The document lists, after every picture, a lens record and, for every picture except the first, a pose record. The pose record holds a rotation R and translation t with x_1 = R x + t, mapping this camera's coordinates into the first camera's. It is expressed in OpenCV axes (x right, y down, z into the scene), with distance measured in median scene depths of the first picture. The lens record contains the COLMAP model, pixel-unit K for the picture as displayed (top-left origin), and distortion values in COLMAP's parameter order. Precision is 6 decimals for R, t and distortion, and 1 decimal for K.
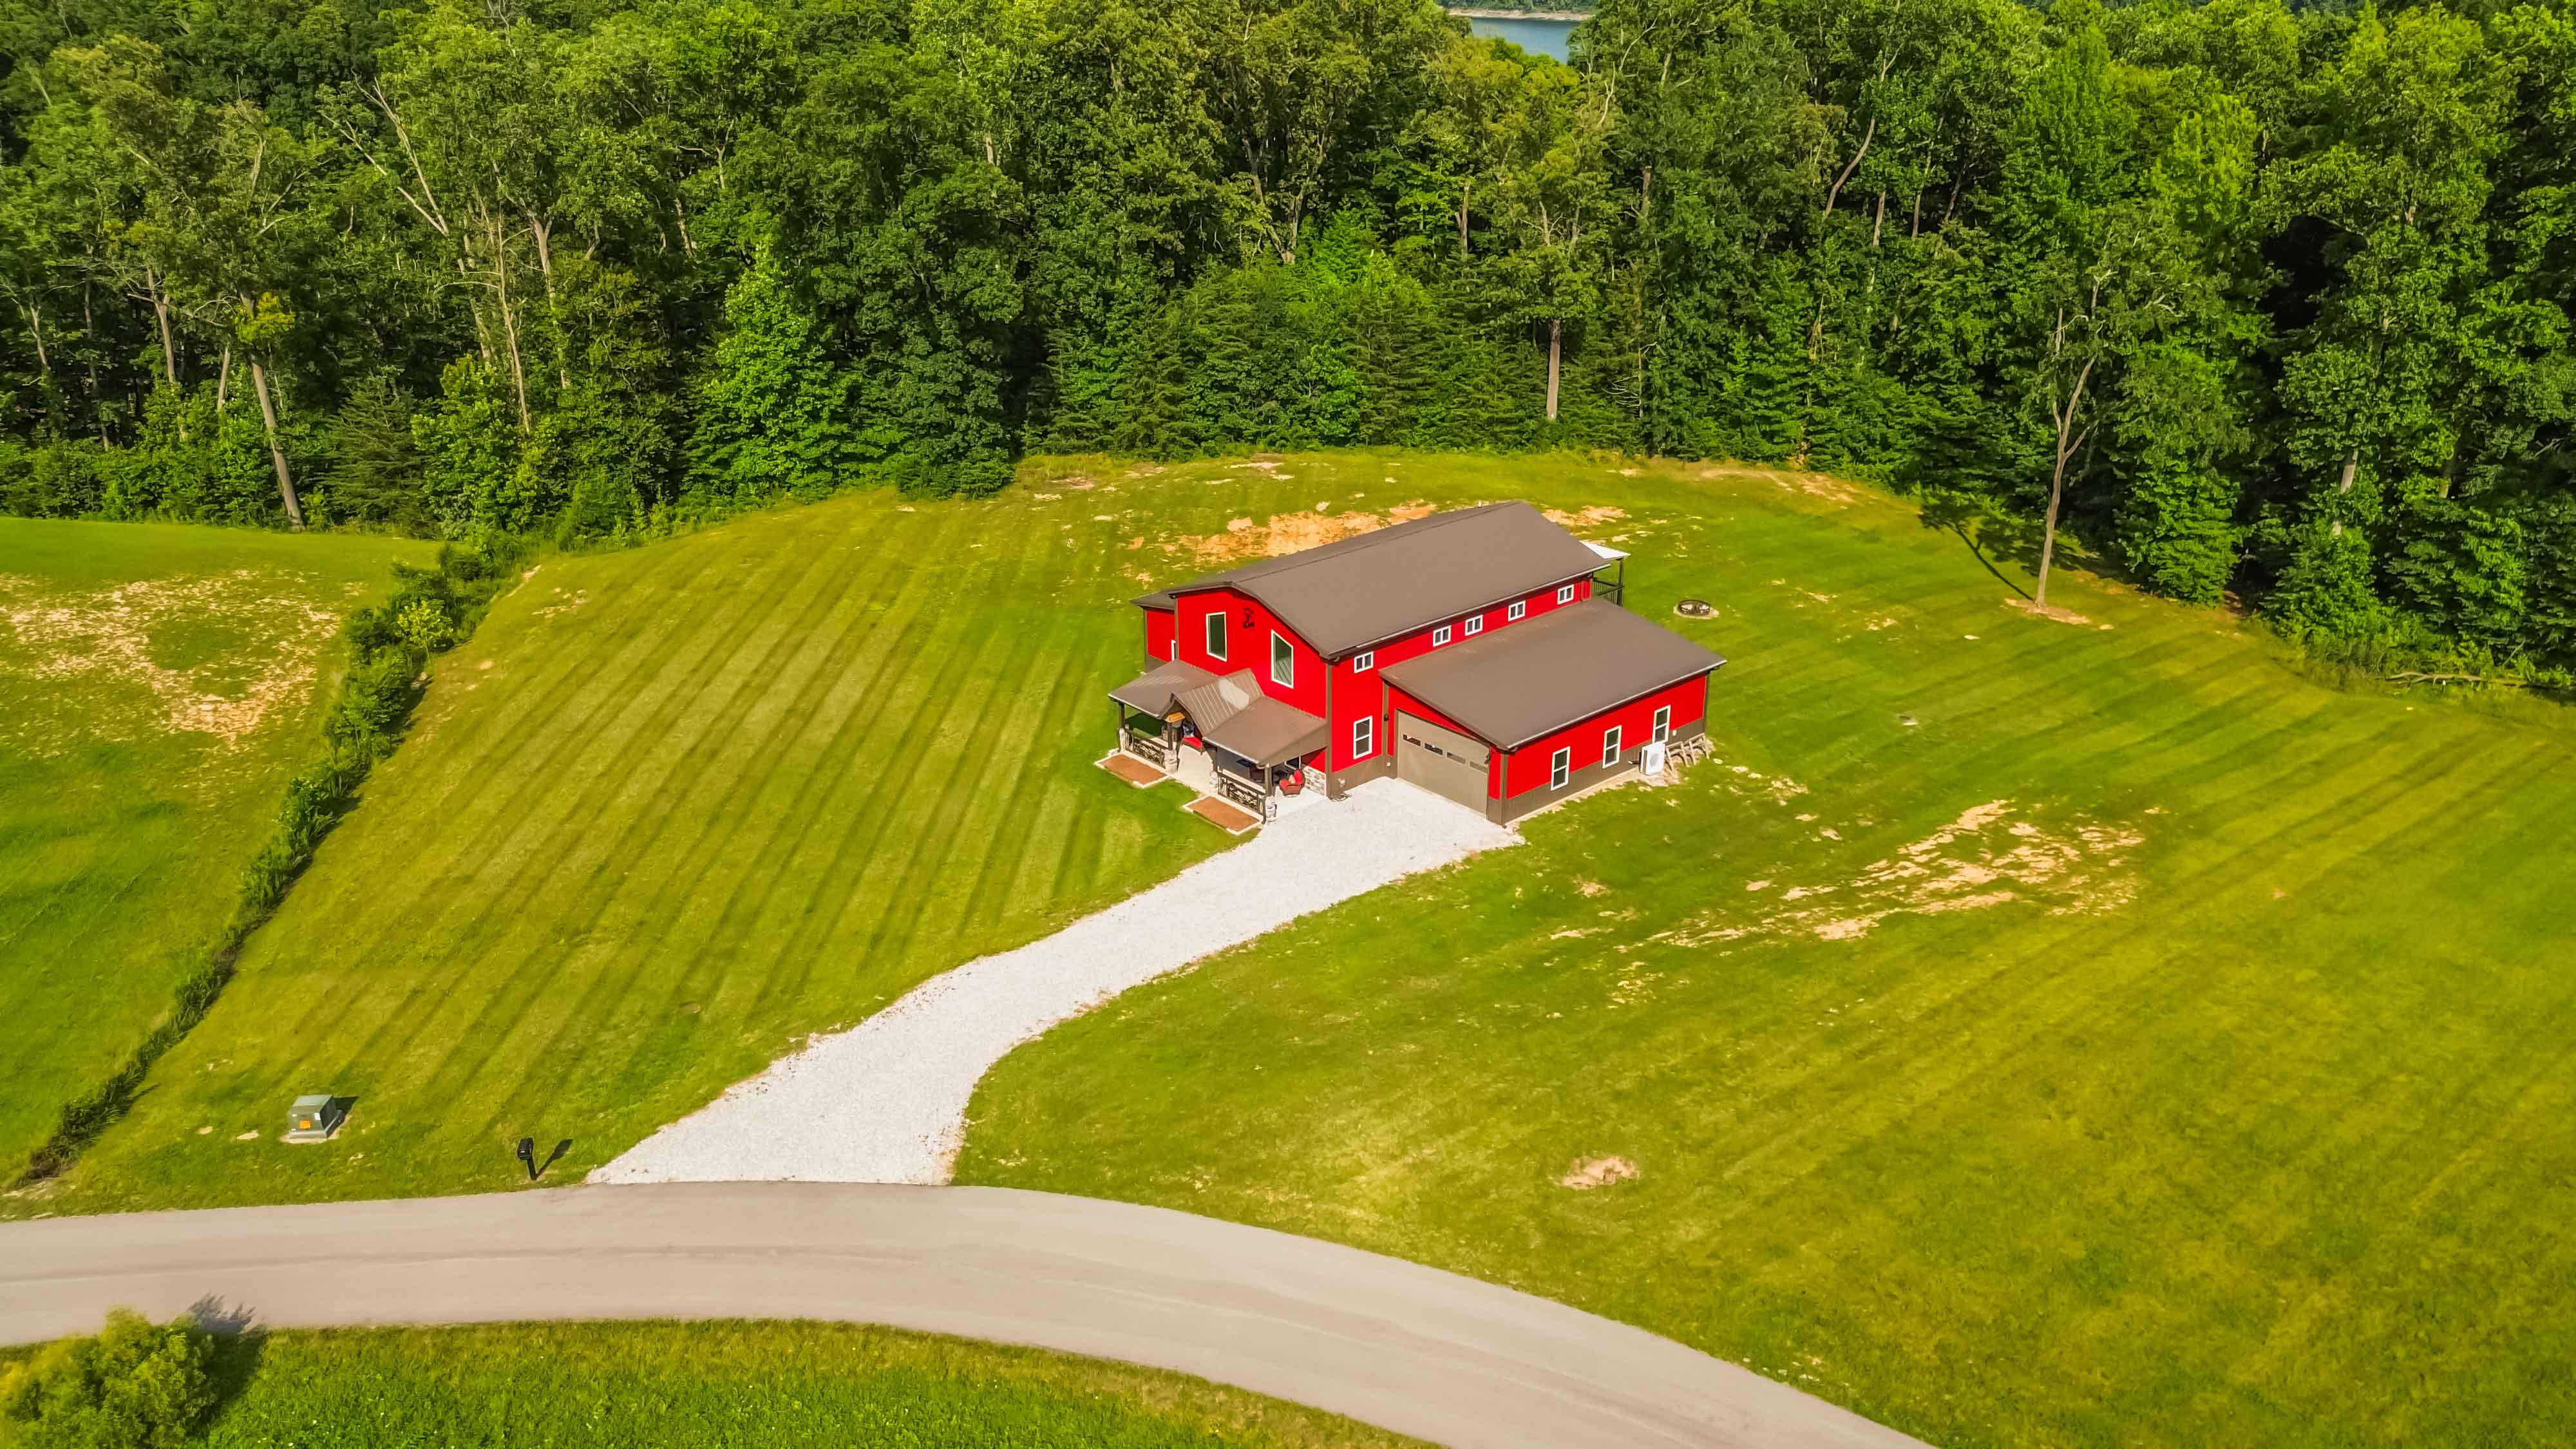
lens RADIAL K [[1817.5, 0, 1292.2], [0, 1817.5, 725.9], [0, 0, 1]] dist [0.099840, -0.134116]
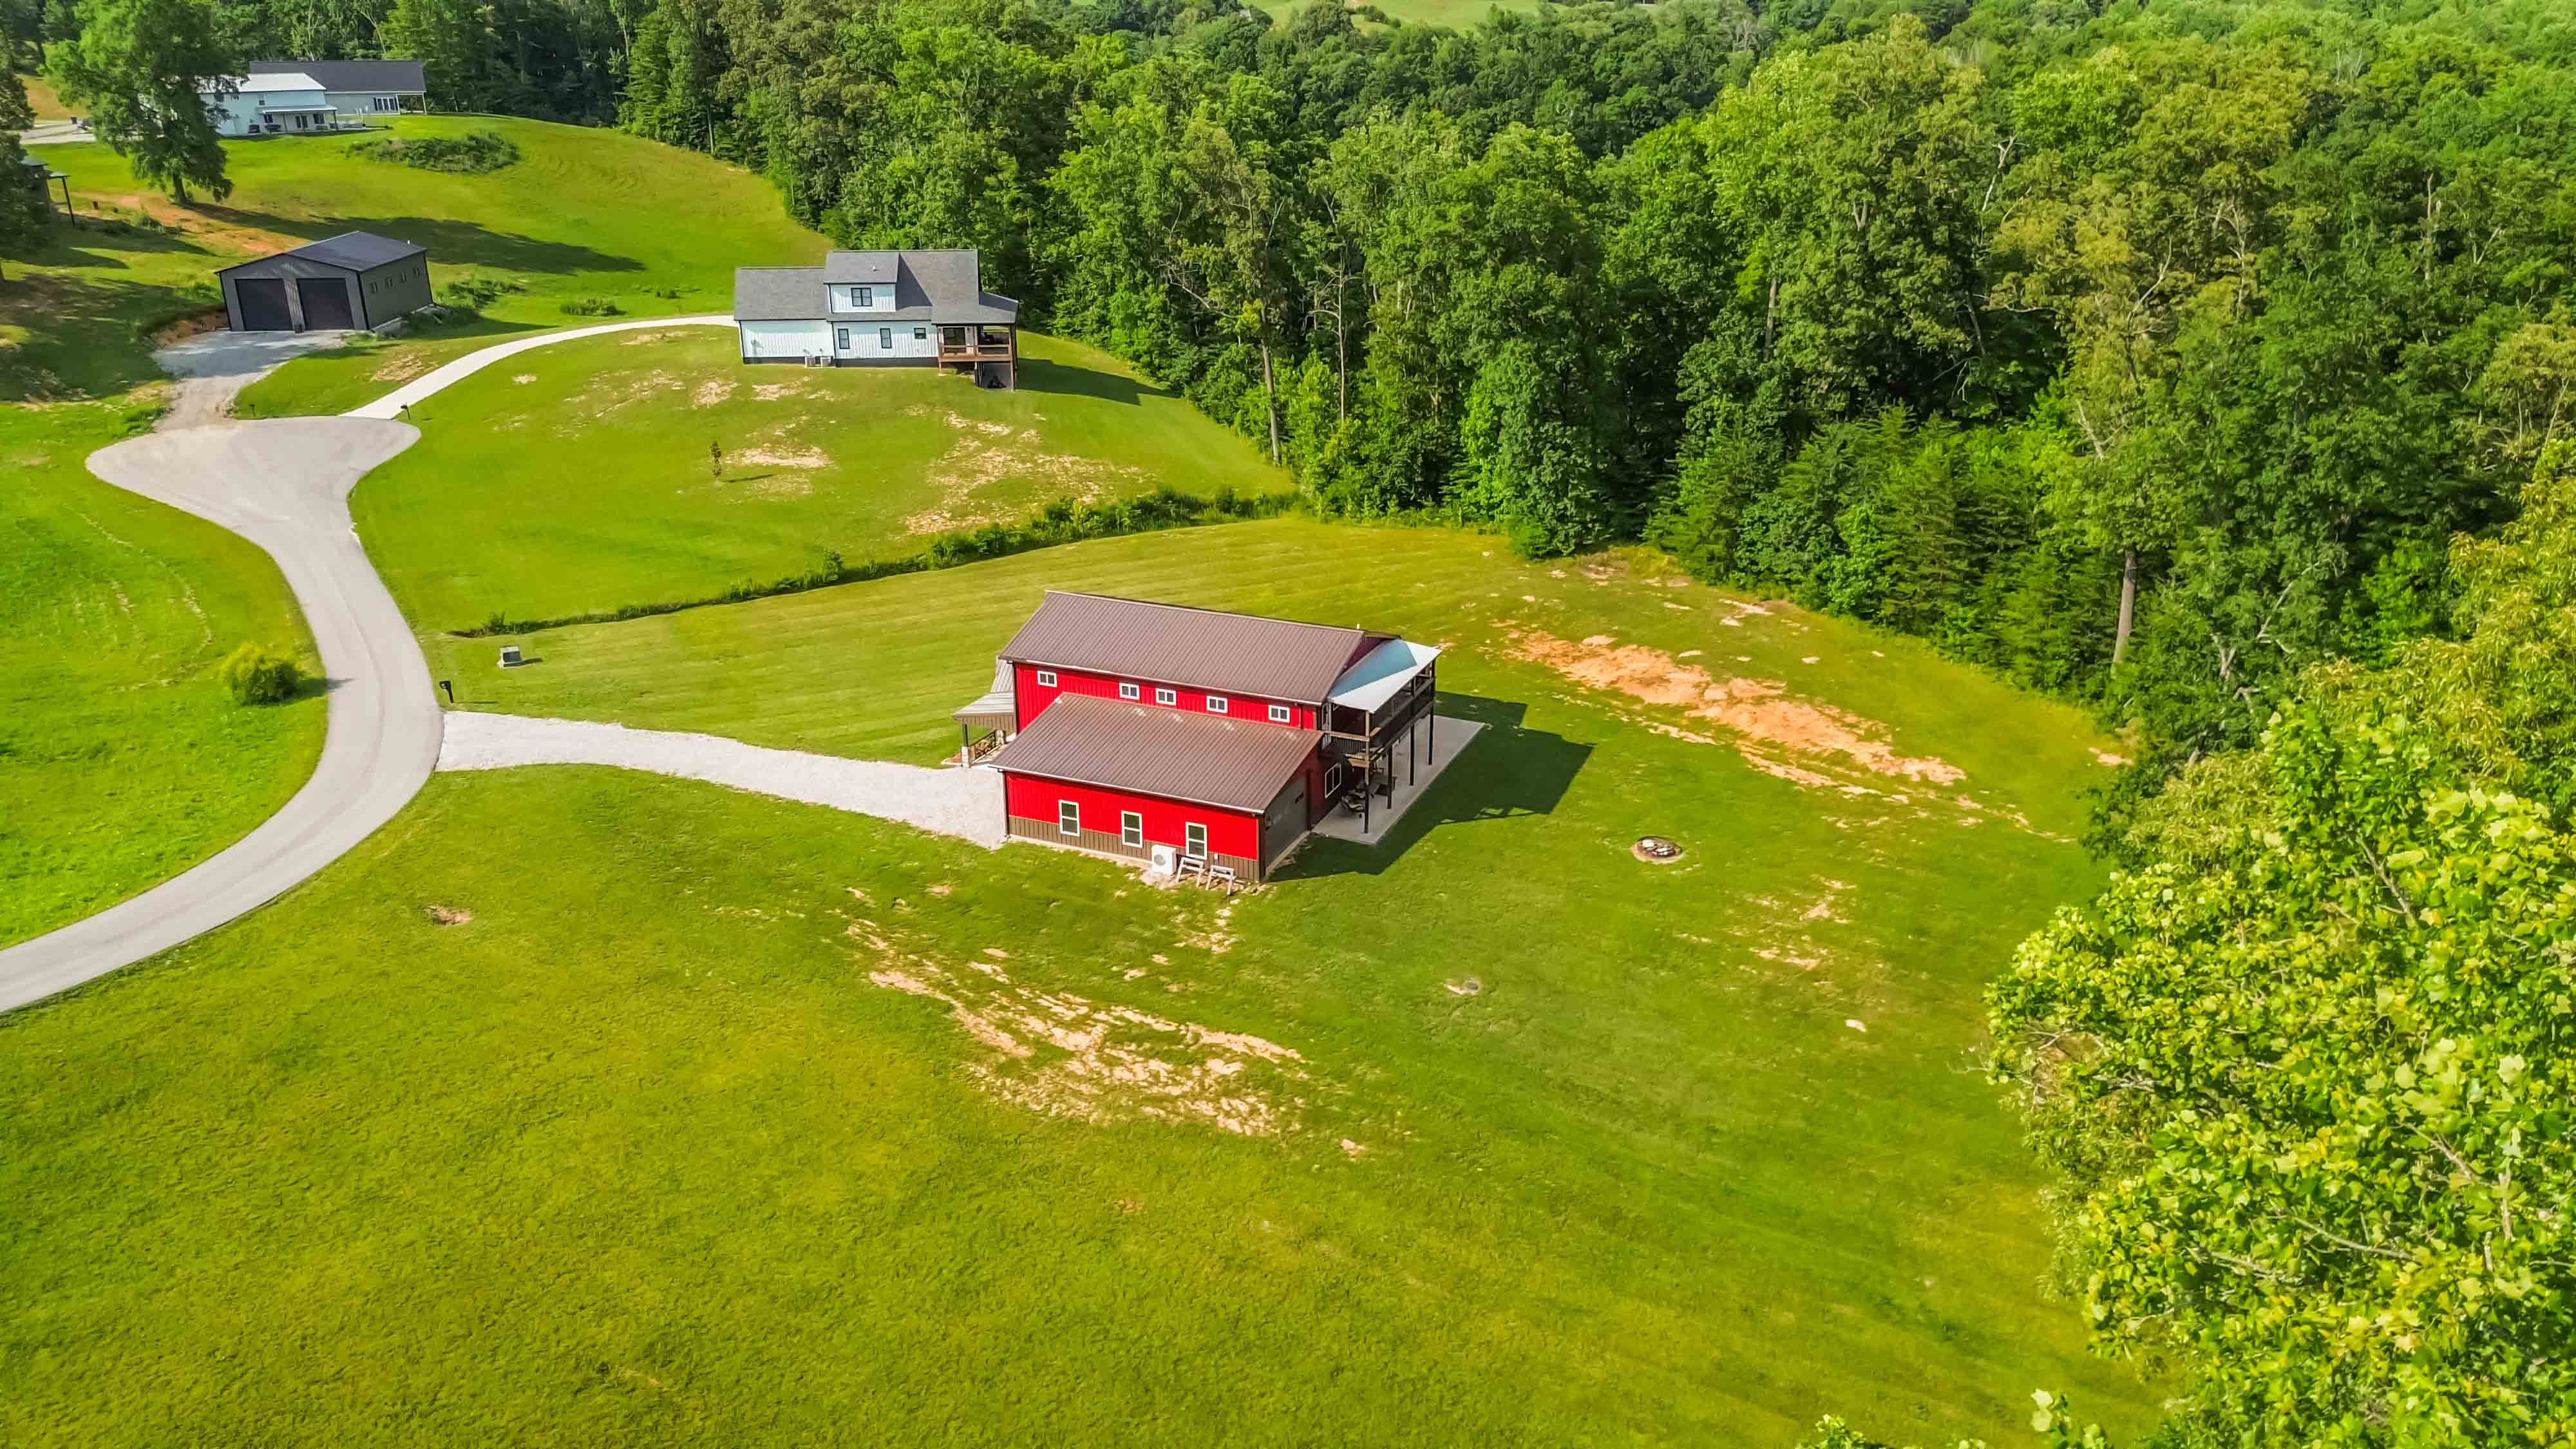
lens RADIAL K [[1817.5, 0, 1292.2], [0, 1817.5, 725.9], [0, 0, 1]] dist [0.099840, -0.134116]
pose [[0.418713, 0.330298, -0.845921, 1.041946], [-0.352164, 0.917673, 0.184001, -0.261082], [0.837055, 0.220859, 0.500560, 0.483657]]
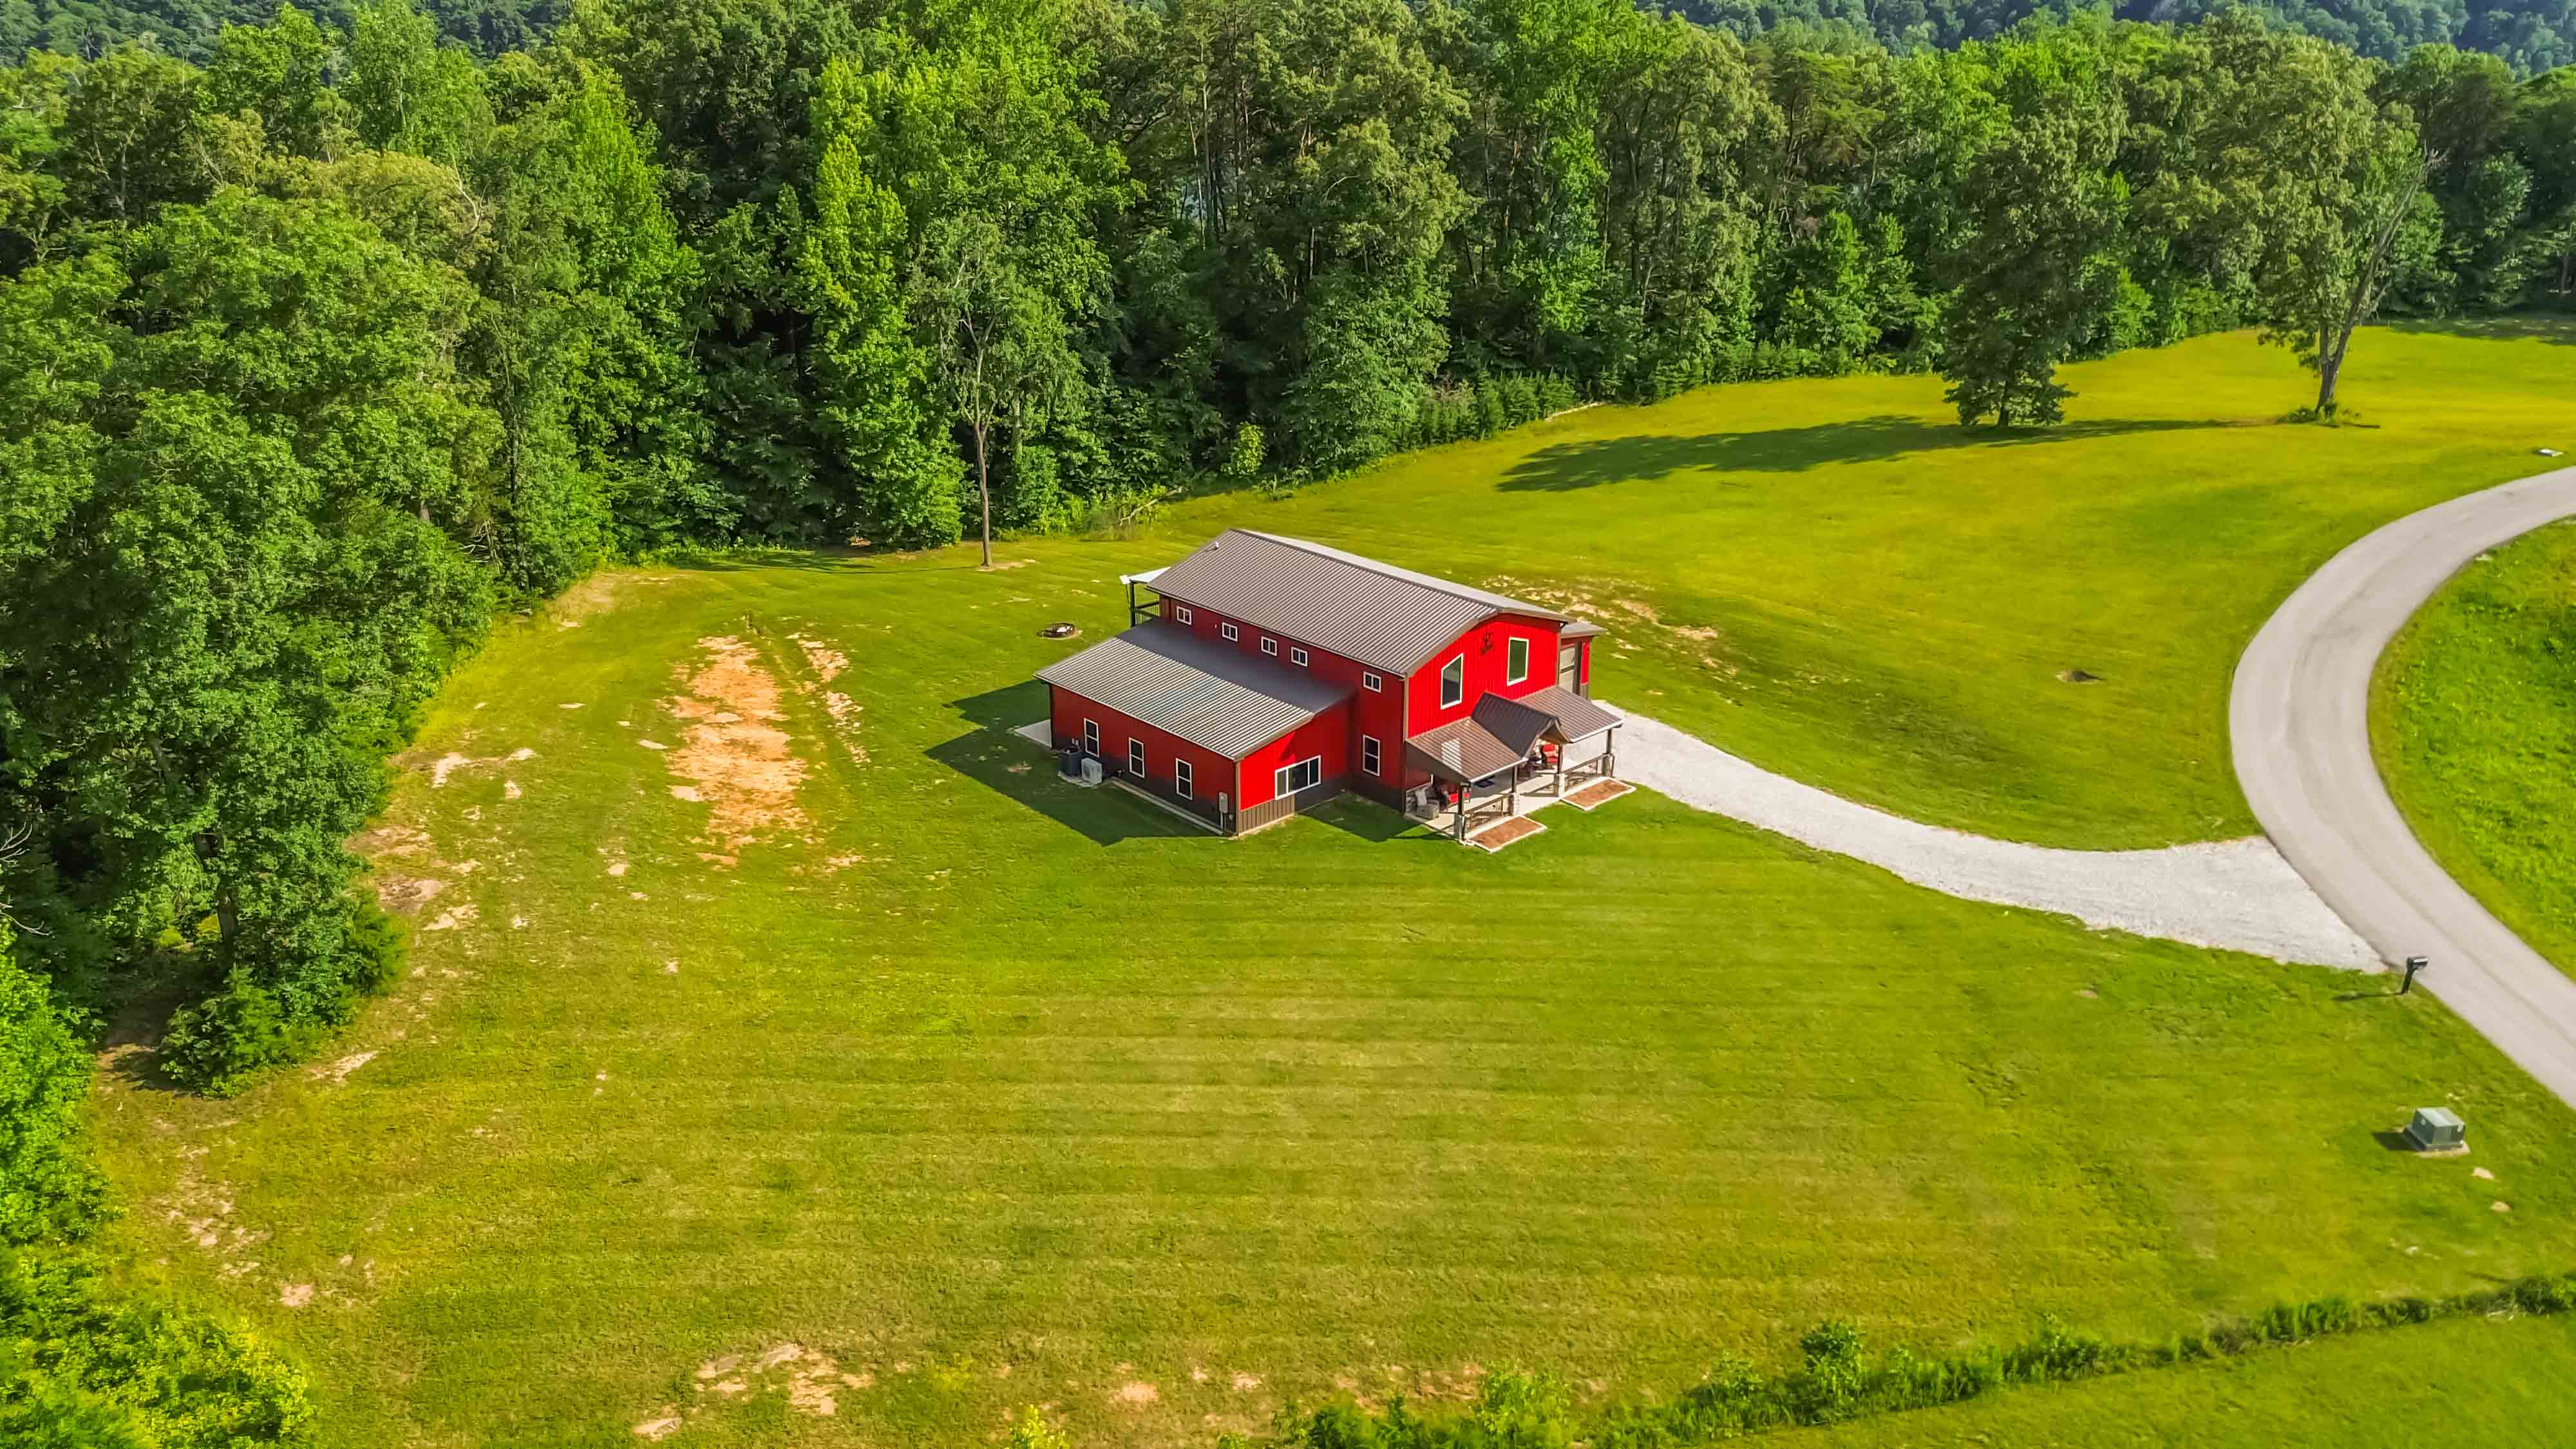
lens RADIAL K [[1817.5, 0, 1292.2], [0, 1817.5, 725.9], [0, 0, 1]] dist [0.099840, -0.134116]
pose [[-0.012016, -0.359534, 0.933055, -0.930208], [0.391088, 0.857101, 0.335303, -0.378439], [-0.920275, 0.368935, 0.130310, 0.913739]]
